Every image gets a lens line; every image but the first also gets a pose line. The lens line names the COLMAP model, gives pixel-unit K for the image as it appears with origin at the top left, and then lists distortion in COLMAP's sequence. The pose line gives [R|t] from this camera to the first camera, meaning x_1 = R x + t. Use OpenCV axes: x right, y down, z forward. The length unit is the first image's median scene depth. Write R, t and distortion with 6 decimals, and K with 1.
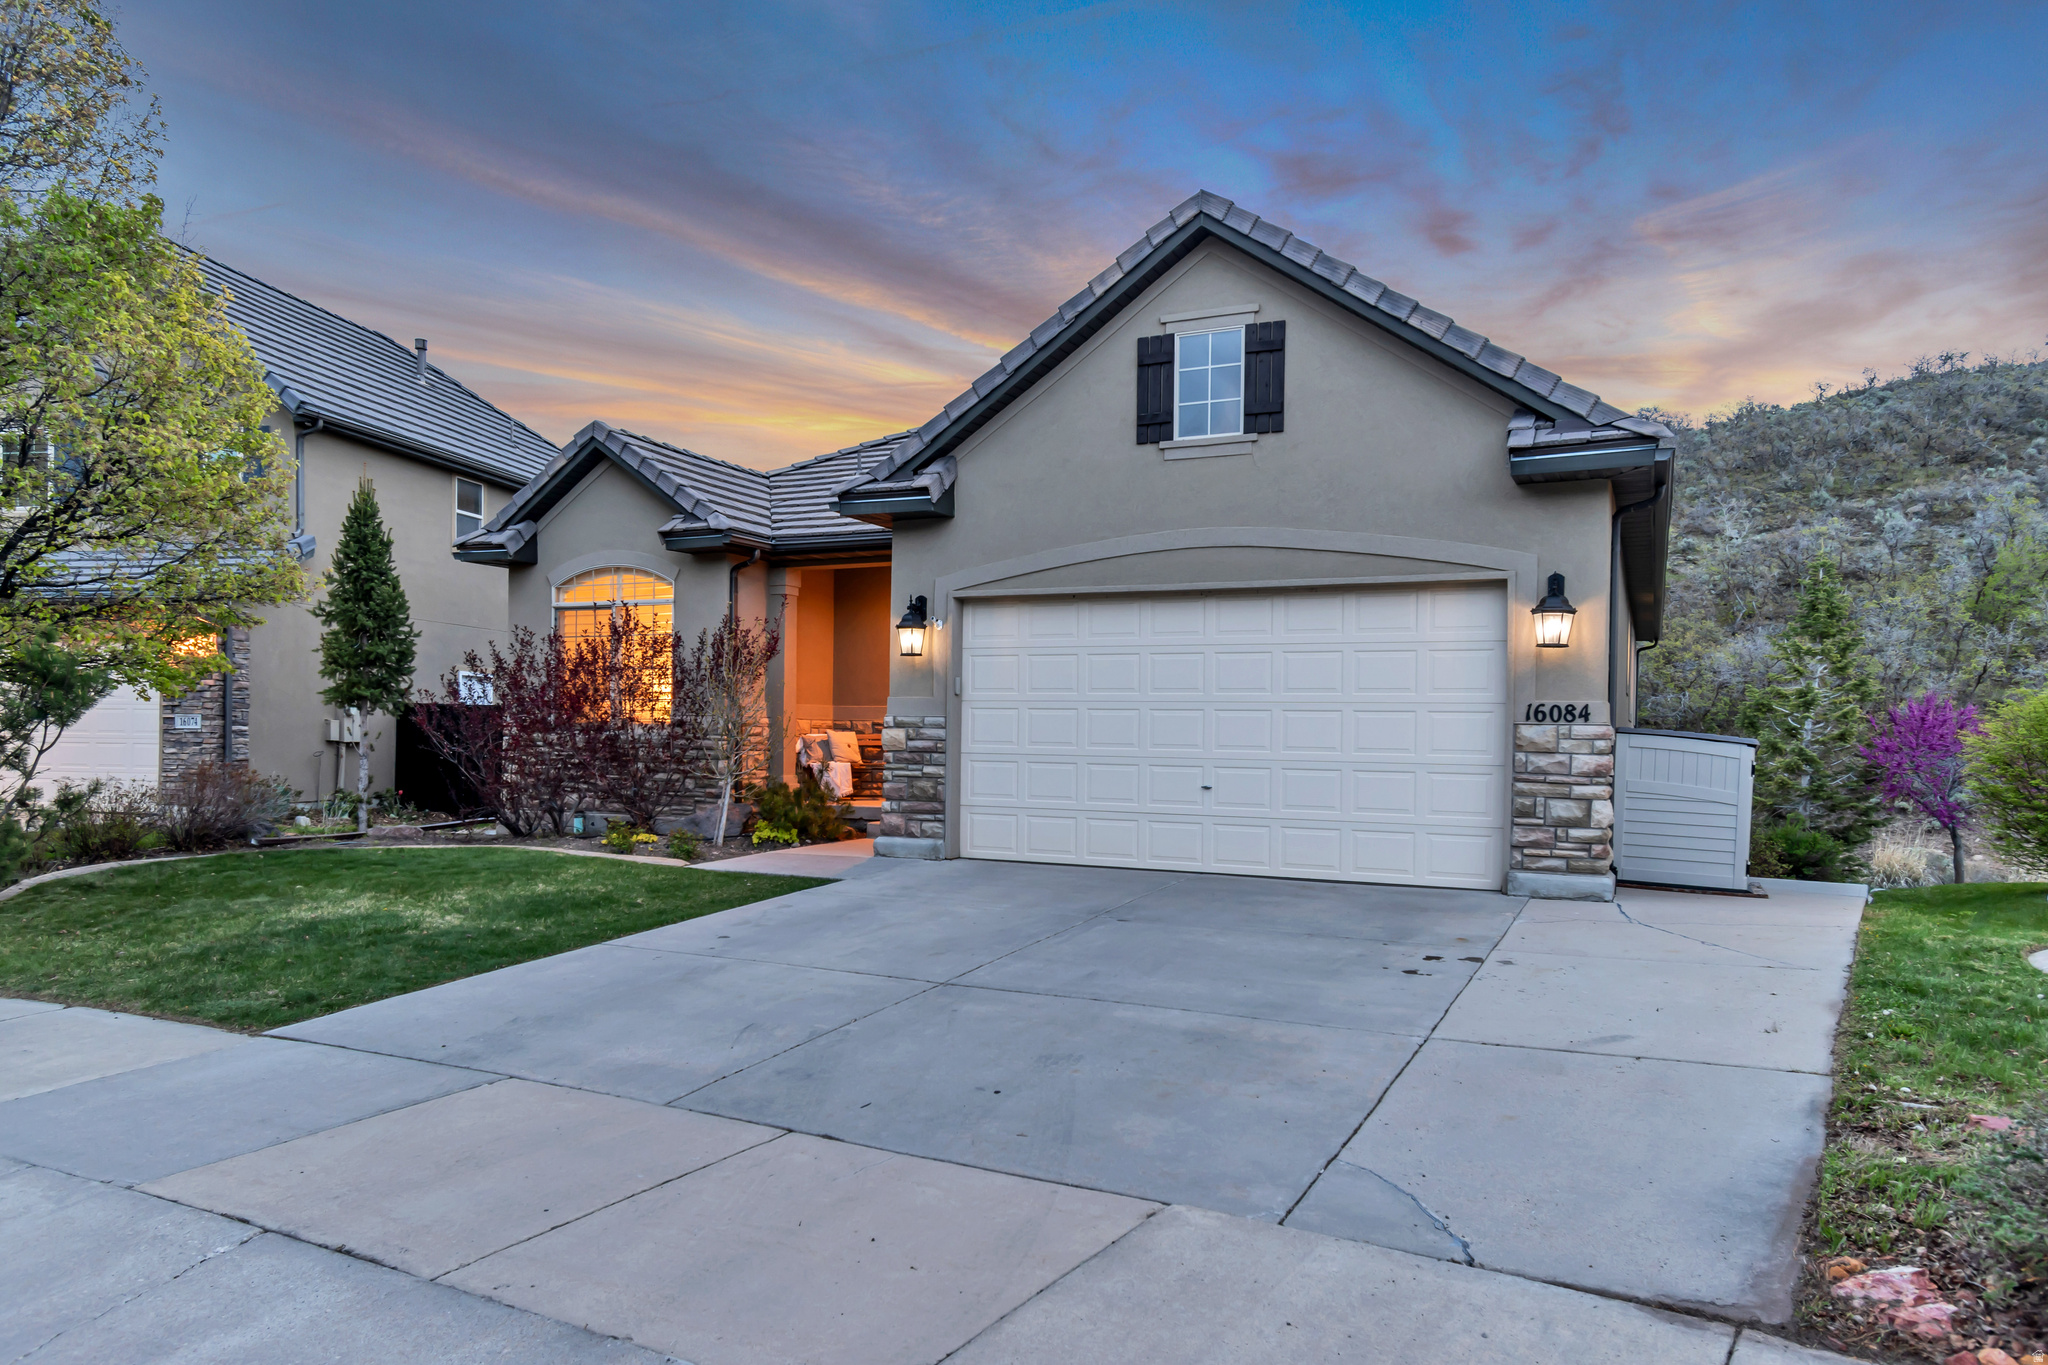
lens RADIAL K [[1362.5, 0, 1019.1], [0, 1362.5, 685.0], [0, 0, 1]] dist [0.001810, -0.000372]
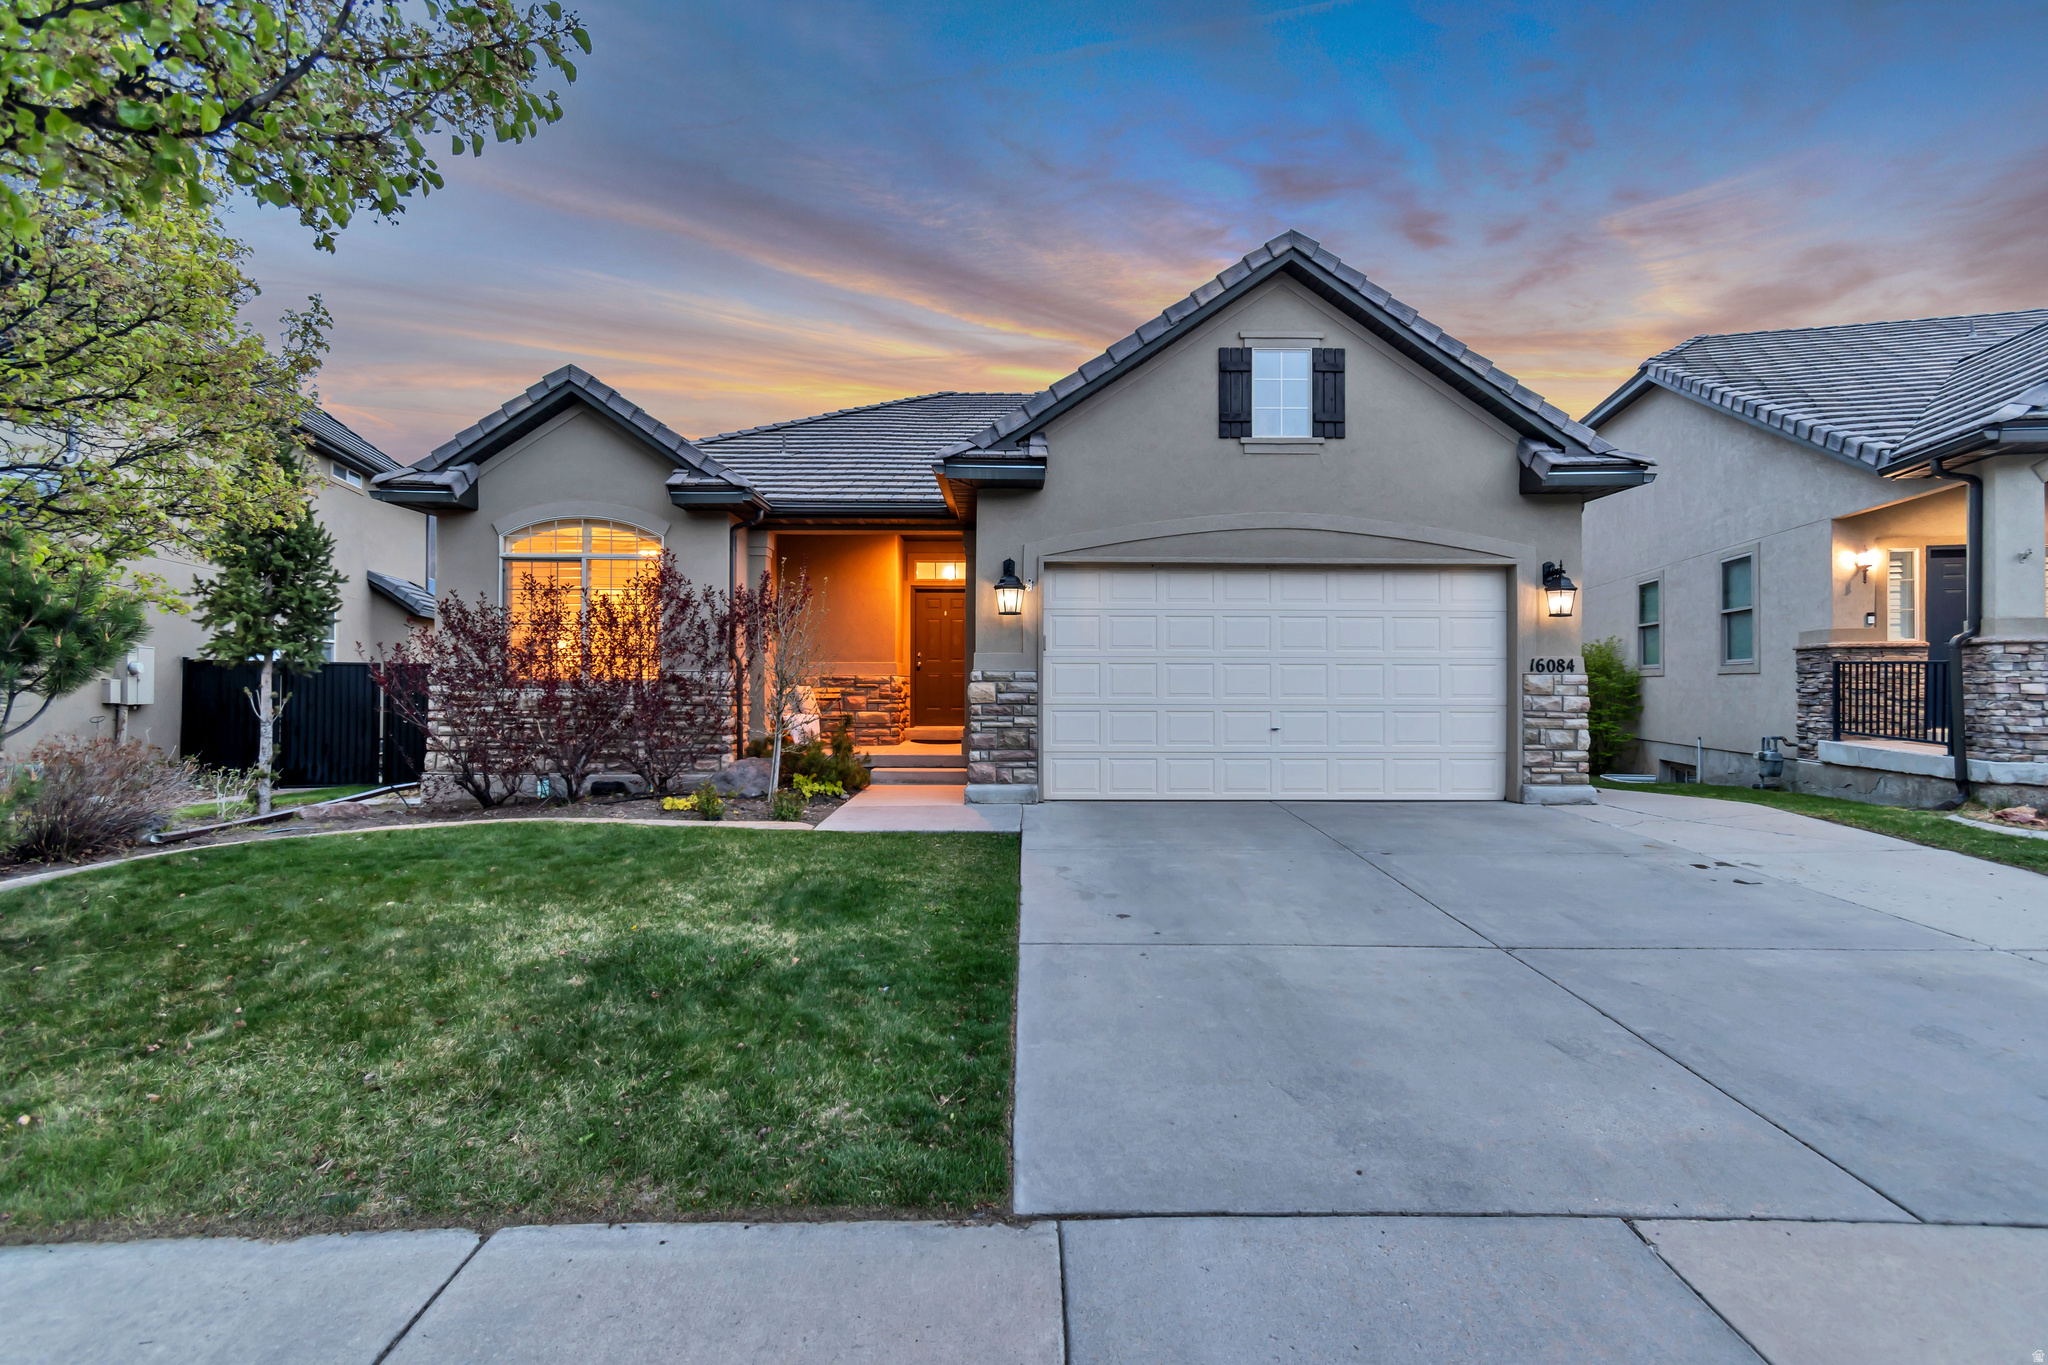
lens RADIAL K [[923.4, 0, 1021.9], [0, 923.4, 642.1], [0, 0, 1]] dist [-0.000126, -0.000004]
pose [[0.892735, 0.008823, 0.450495, -0.399336], [-0.005298, 0.999945, -0.009085, 0.006851], [-0.450550, 0.005724, 0.892733, 0.349004]]
